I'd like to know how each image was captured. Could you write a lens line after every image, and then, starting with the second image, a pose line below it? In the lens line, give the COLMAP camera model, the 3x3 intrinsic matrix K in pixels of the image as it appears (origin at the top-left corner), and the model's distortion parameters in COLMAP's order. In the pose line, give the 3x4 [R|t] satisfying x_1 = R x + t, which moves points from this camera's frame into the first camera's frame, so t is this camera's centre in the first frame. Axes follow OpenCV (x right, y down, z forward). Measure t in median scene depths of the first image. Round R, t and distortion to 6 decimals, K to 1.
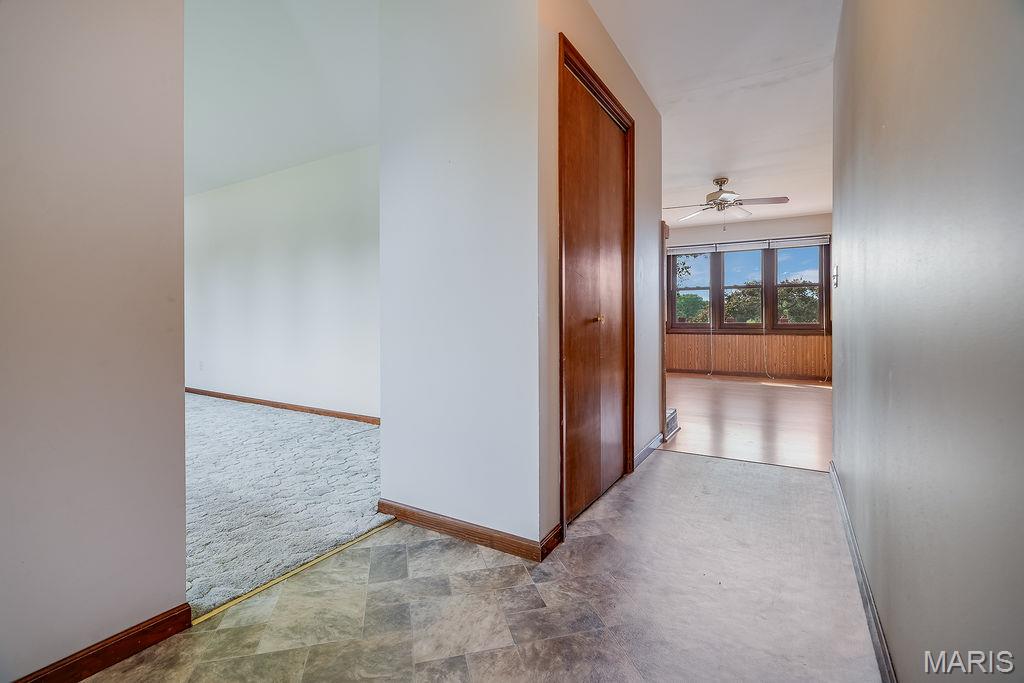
lens RADIAL K [[463.5, 0, 507.7], [0, 463.5, 323.9], [0, 0, 1]] dist [-0.012366, 0.004348]
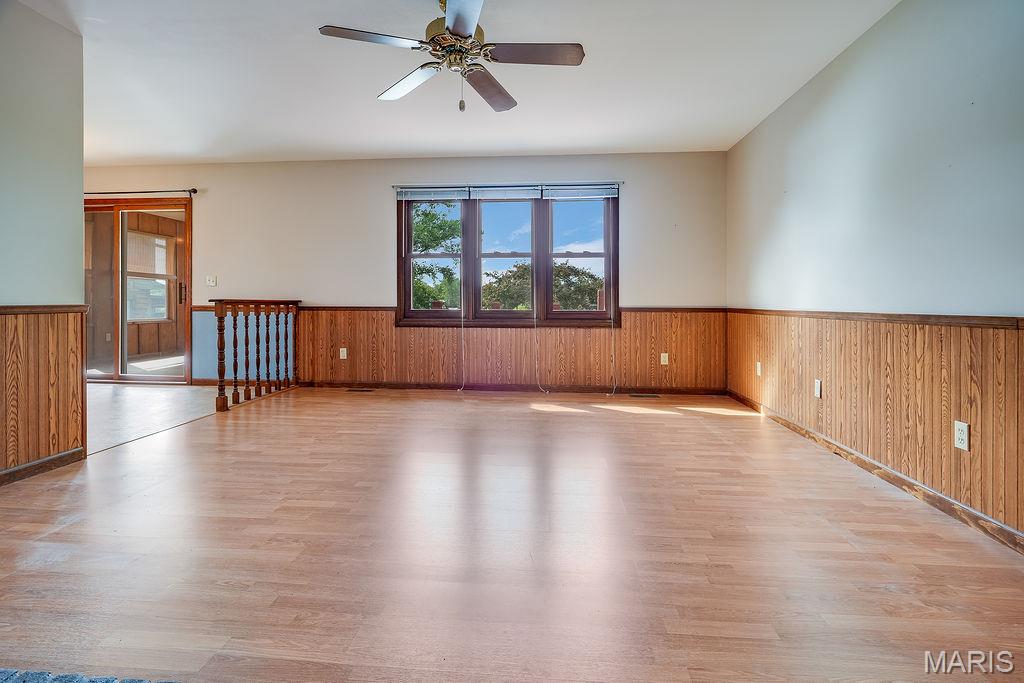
lens RADIAL K [[463.5, 0, 507.8], [0, 463.5, 302.4], [0, 0, 1]] dist [-0.012366, 0.004348]
pose [[0.900416, -0.002738, 0.435022, 0.229596], [0.000833, 0.999989, 0.004570, -0.015732], [-0.435029, -0.003753, 0.900408, 0.416779]]
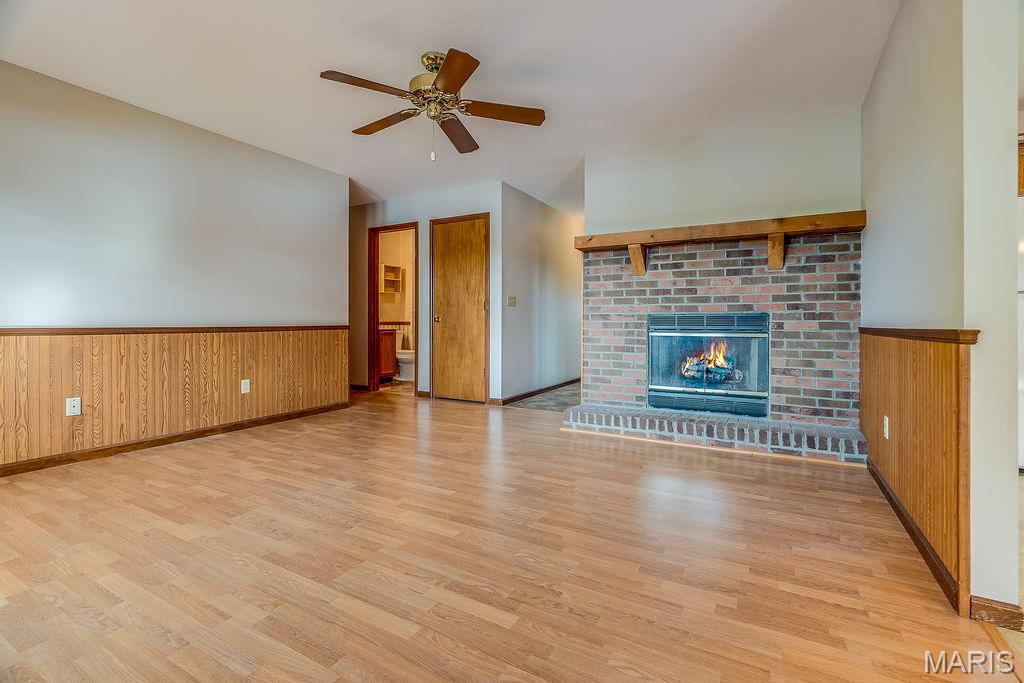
lens RADIAL K [[467.0, 0, 508.8], [0, 467.0, 326.7], [0, 0, 1]] dist [-0.016903, 0.000312]
pose [[-0.999919, -0.008980, -0.009064, 0.281480], [-0.009036, 0.999940, 0.006186, -0.012600], [0.009008, 0.006267, -0.999940, 1.089749]]
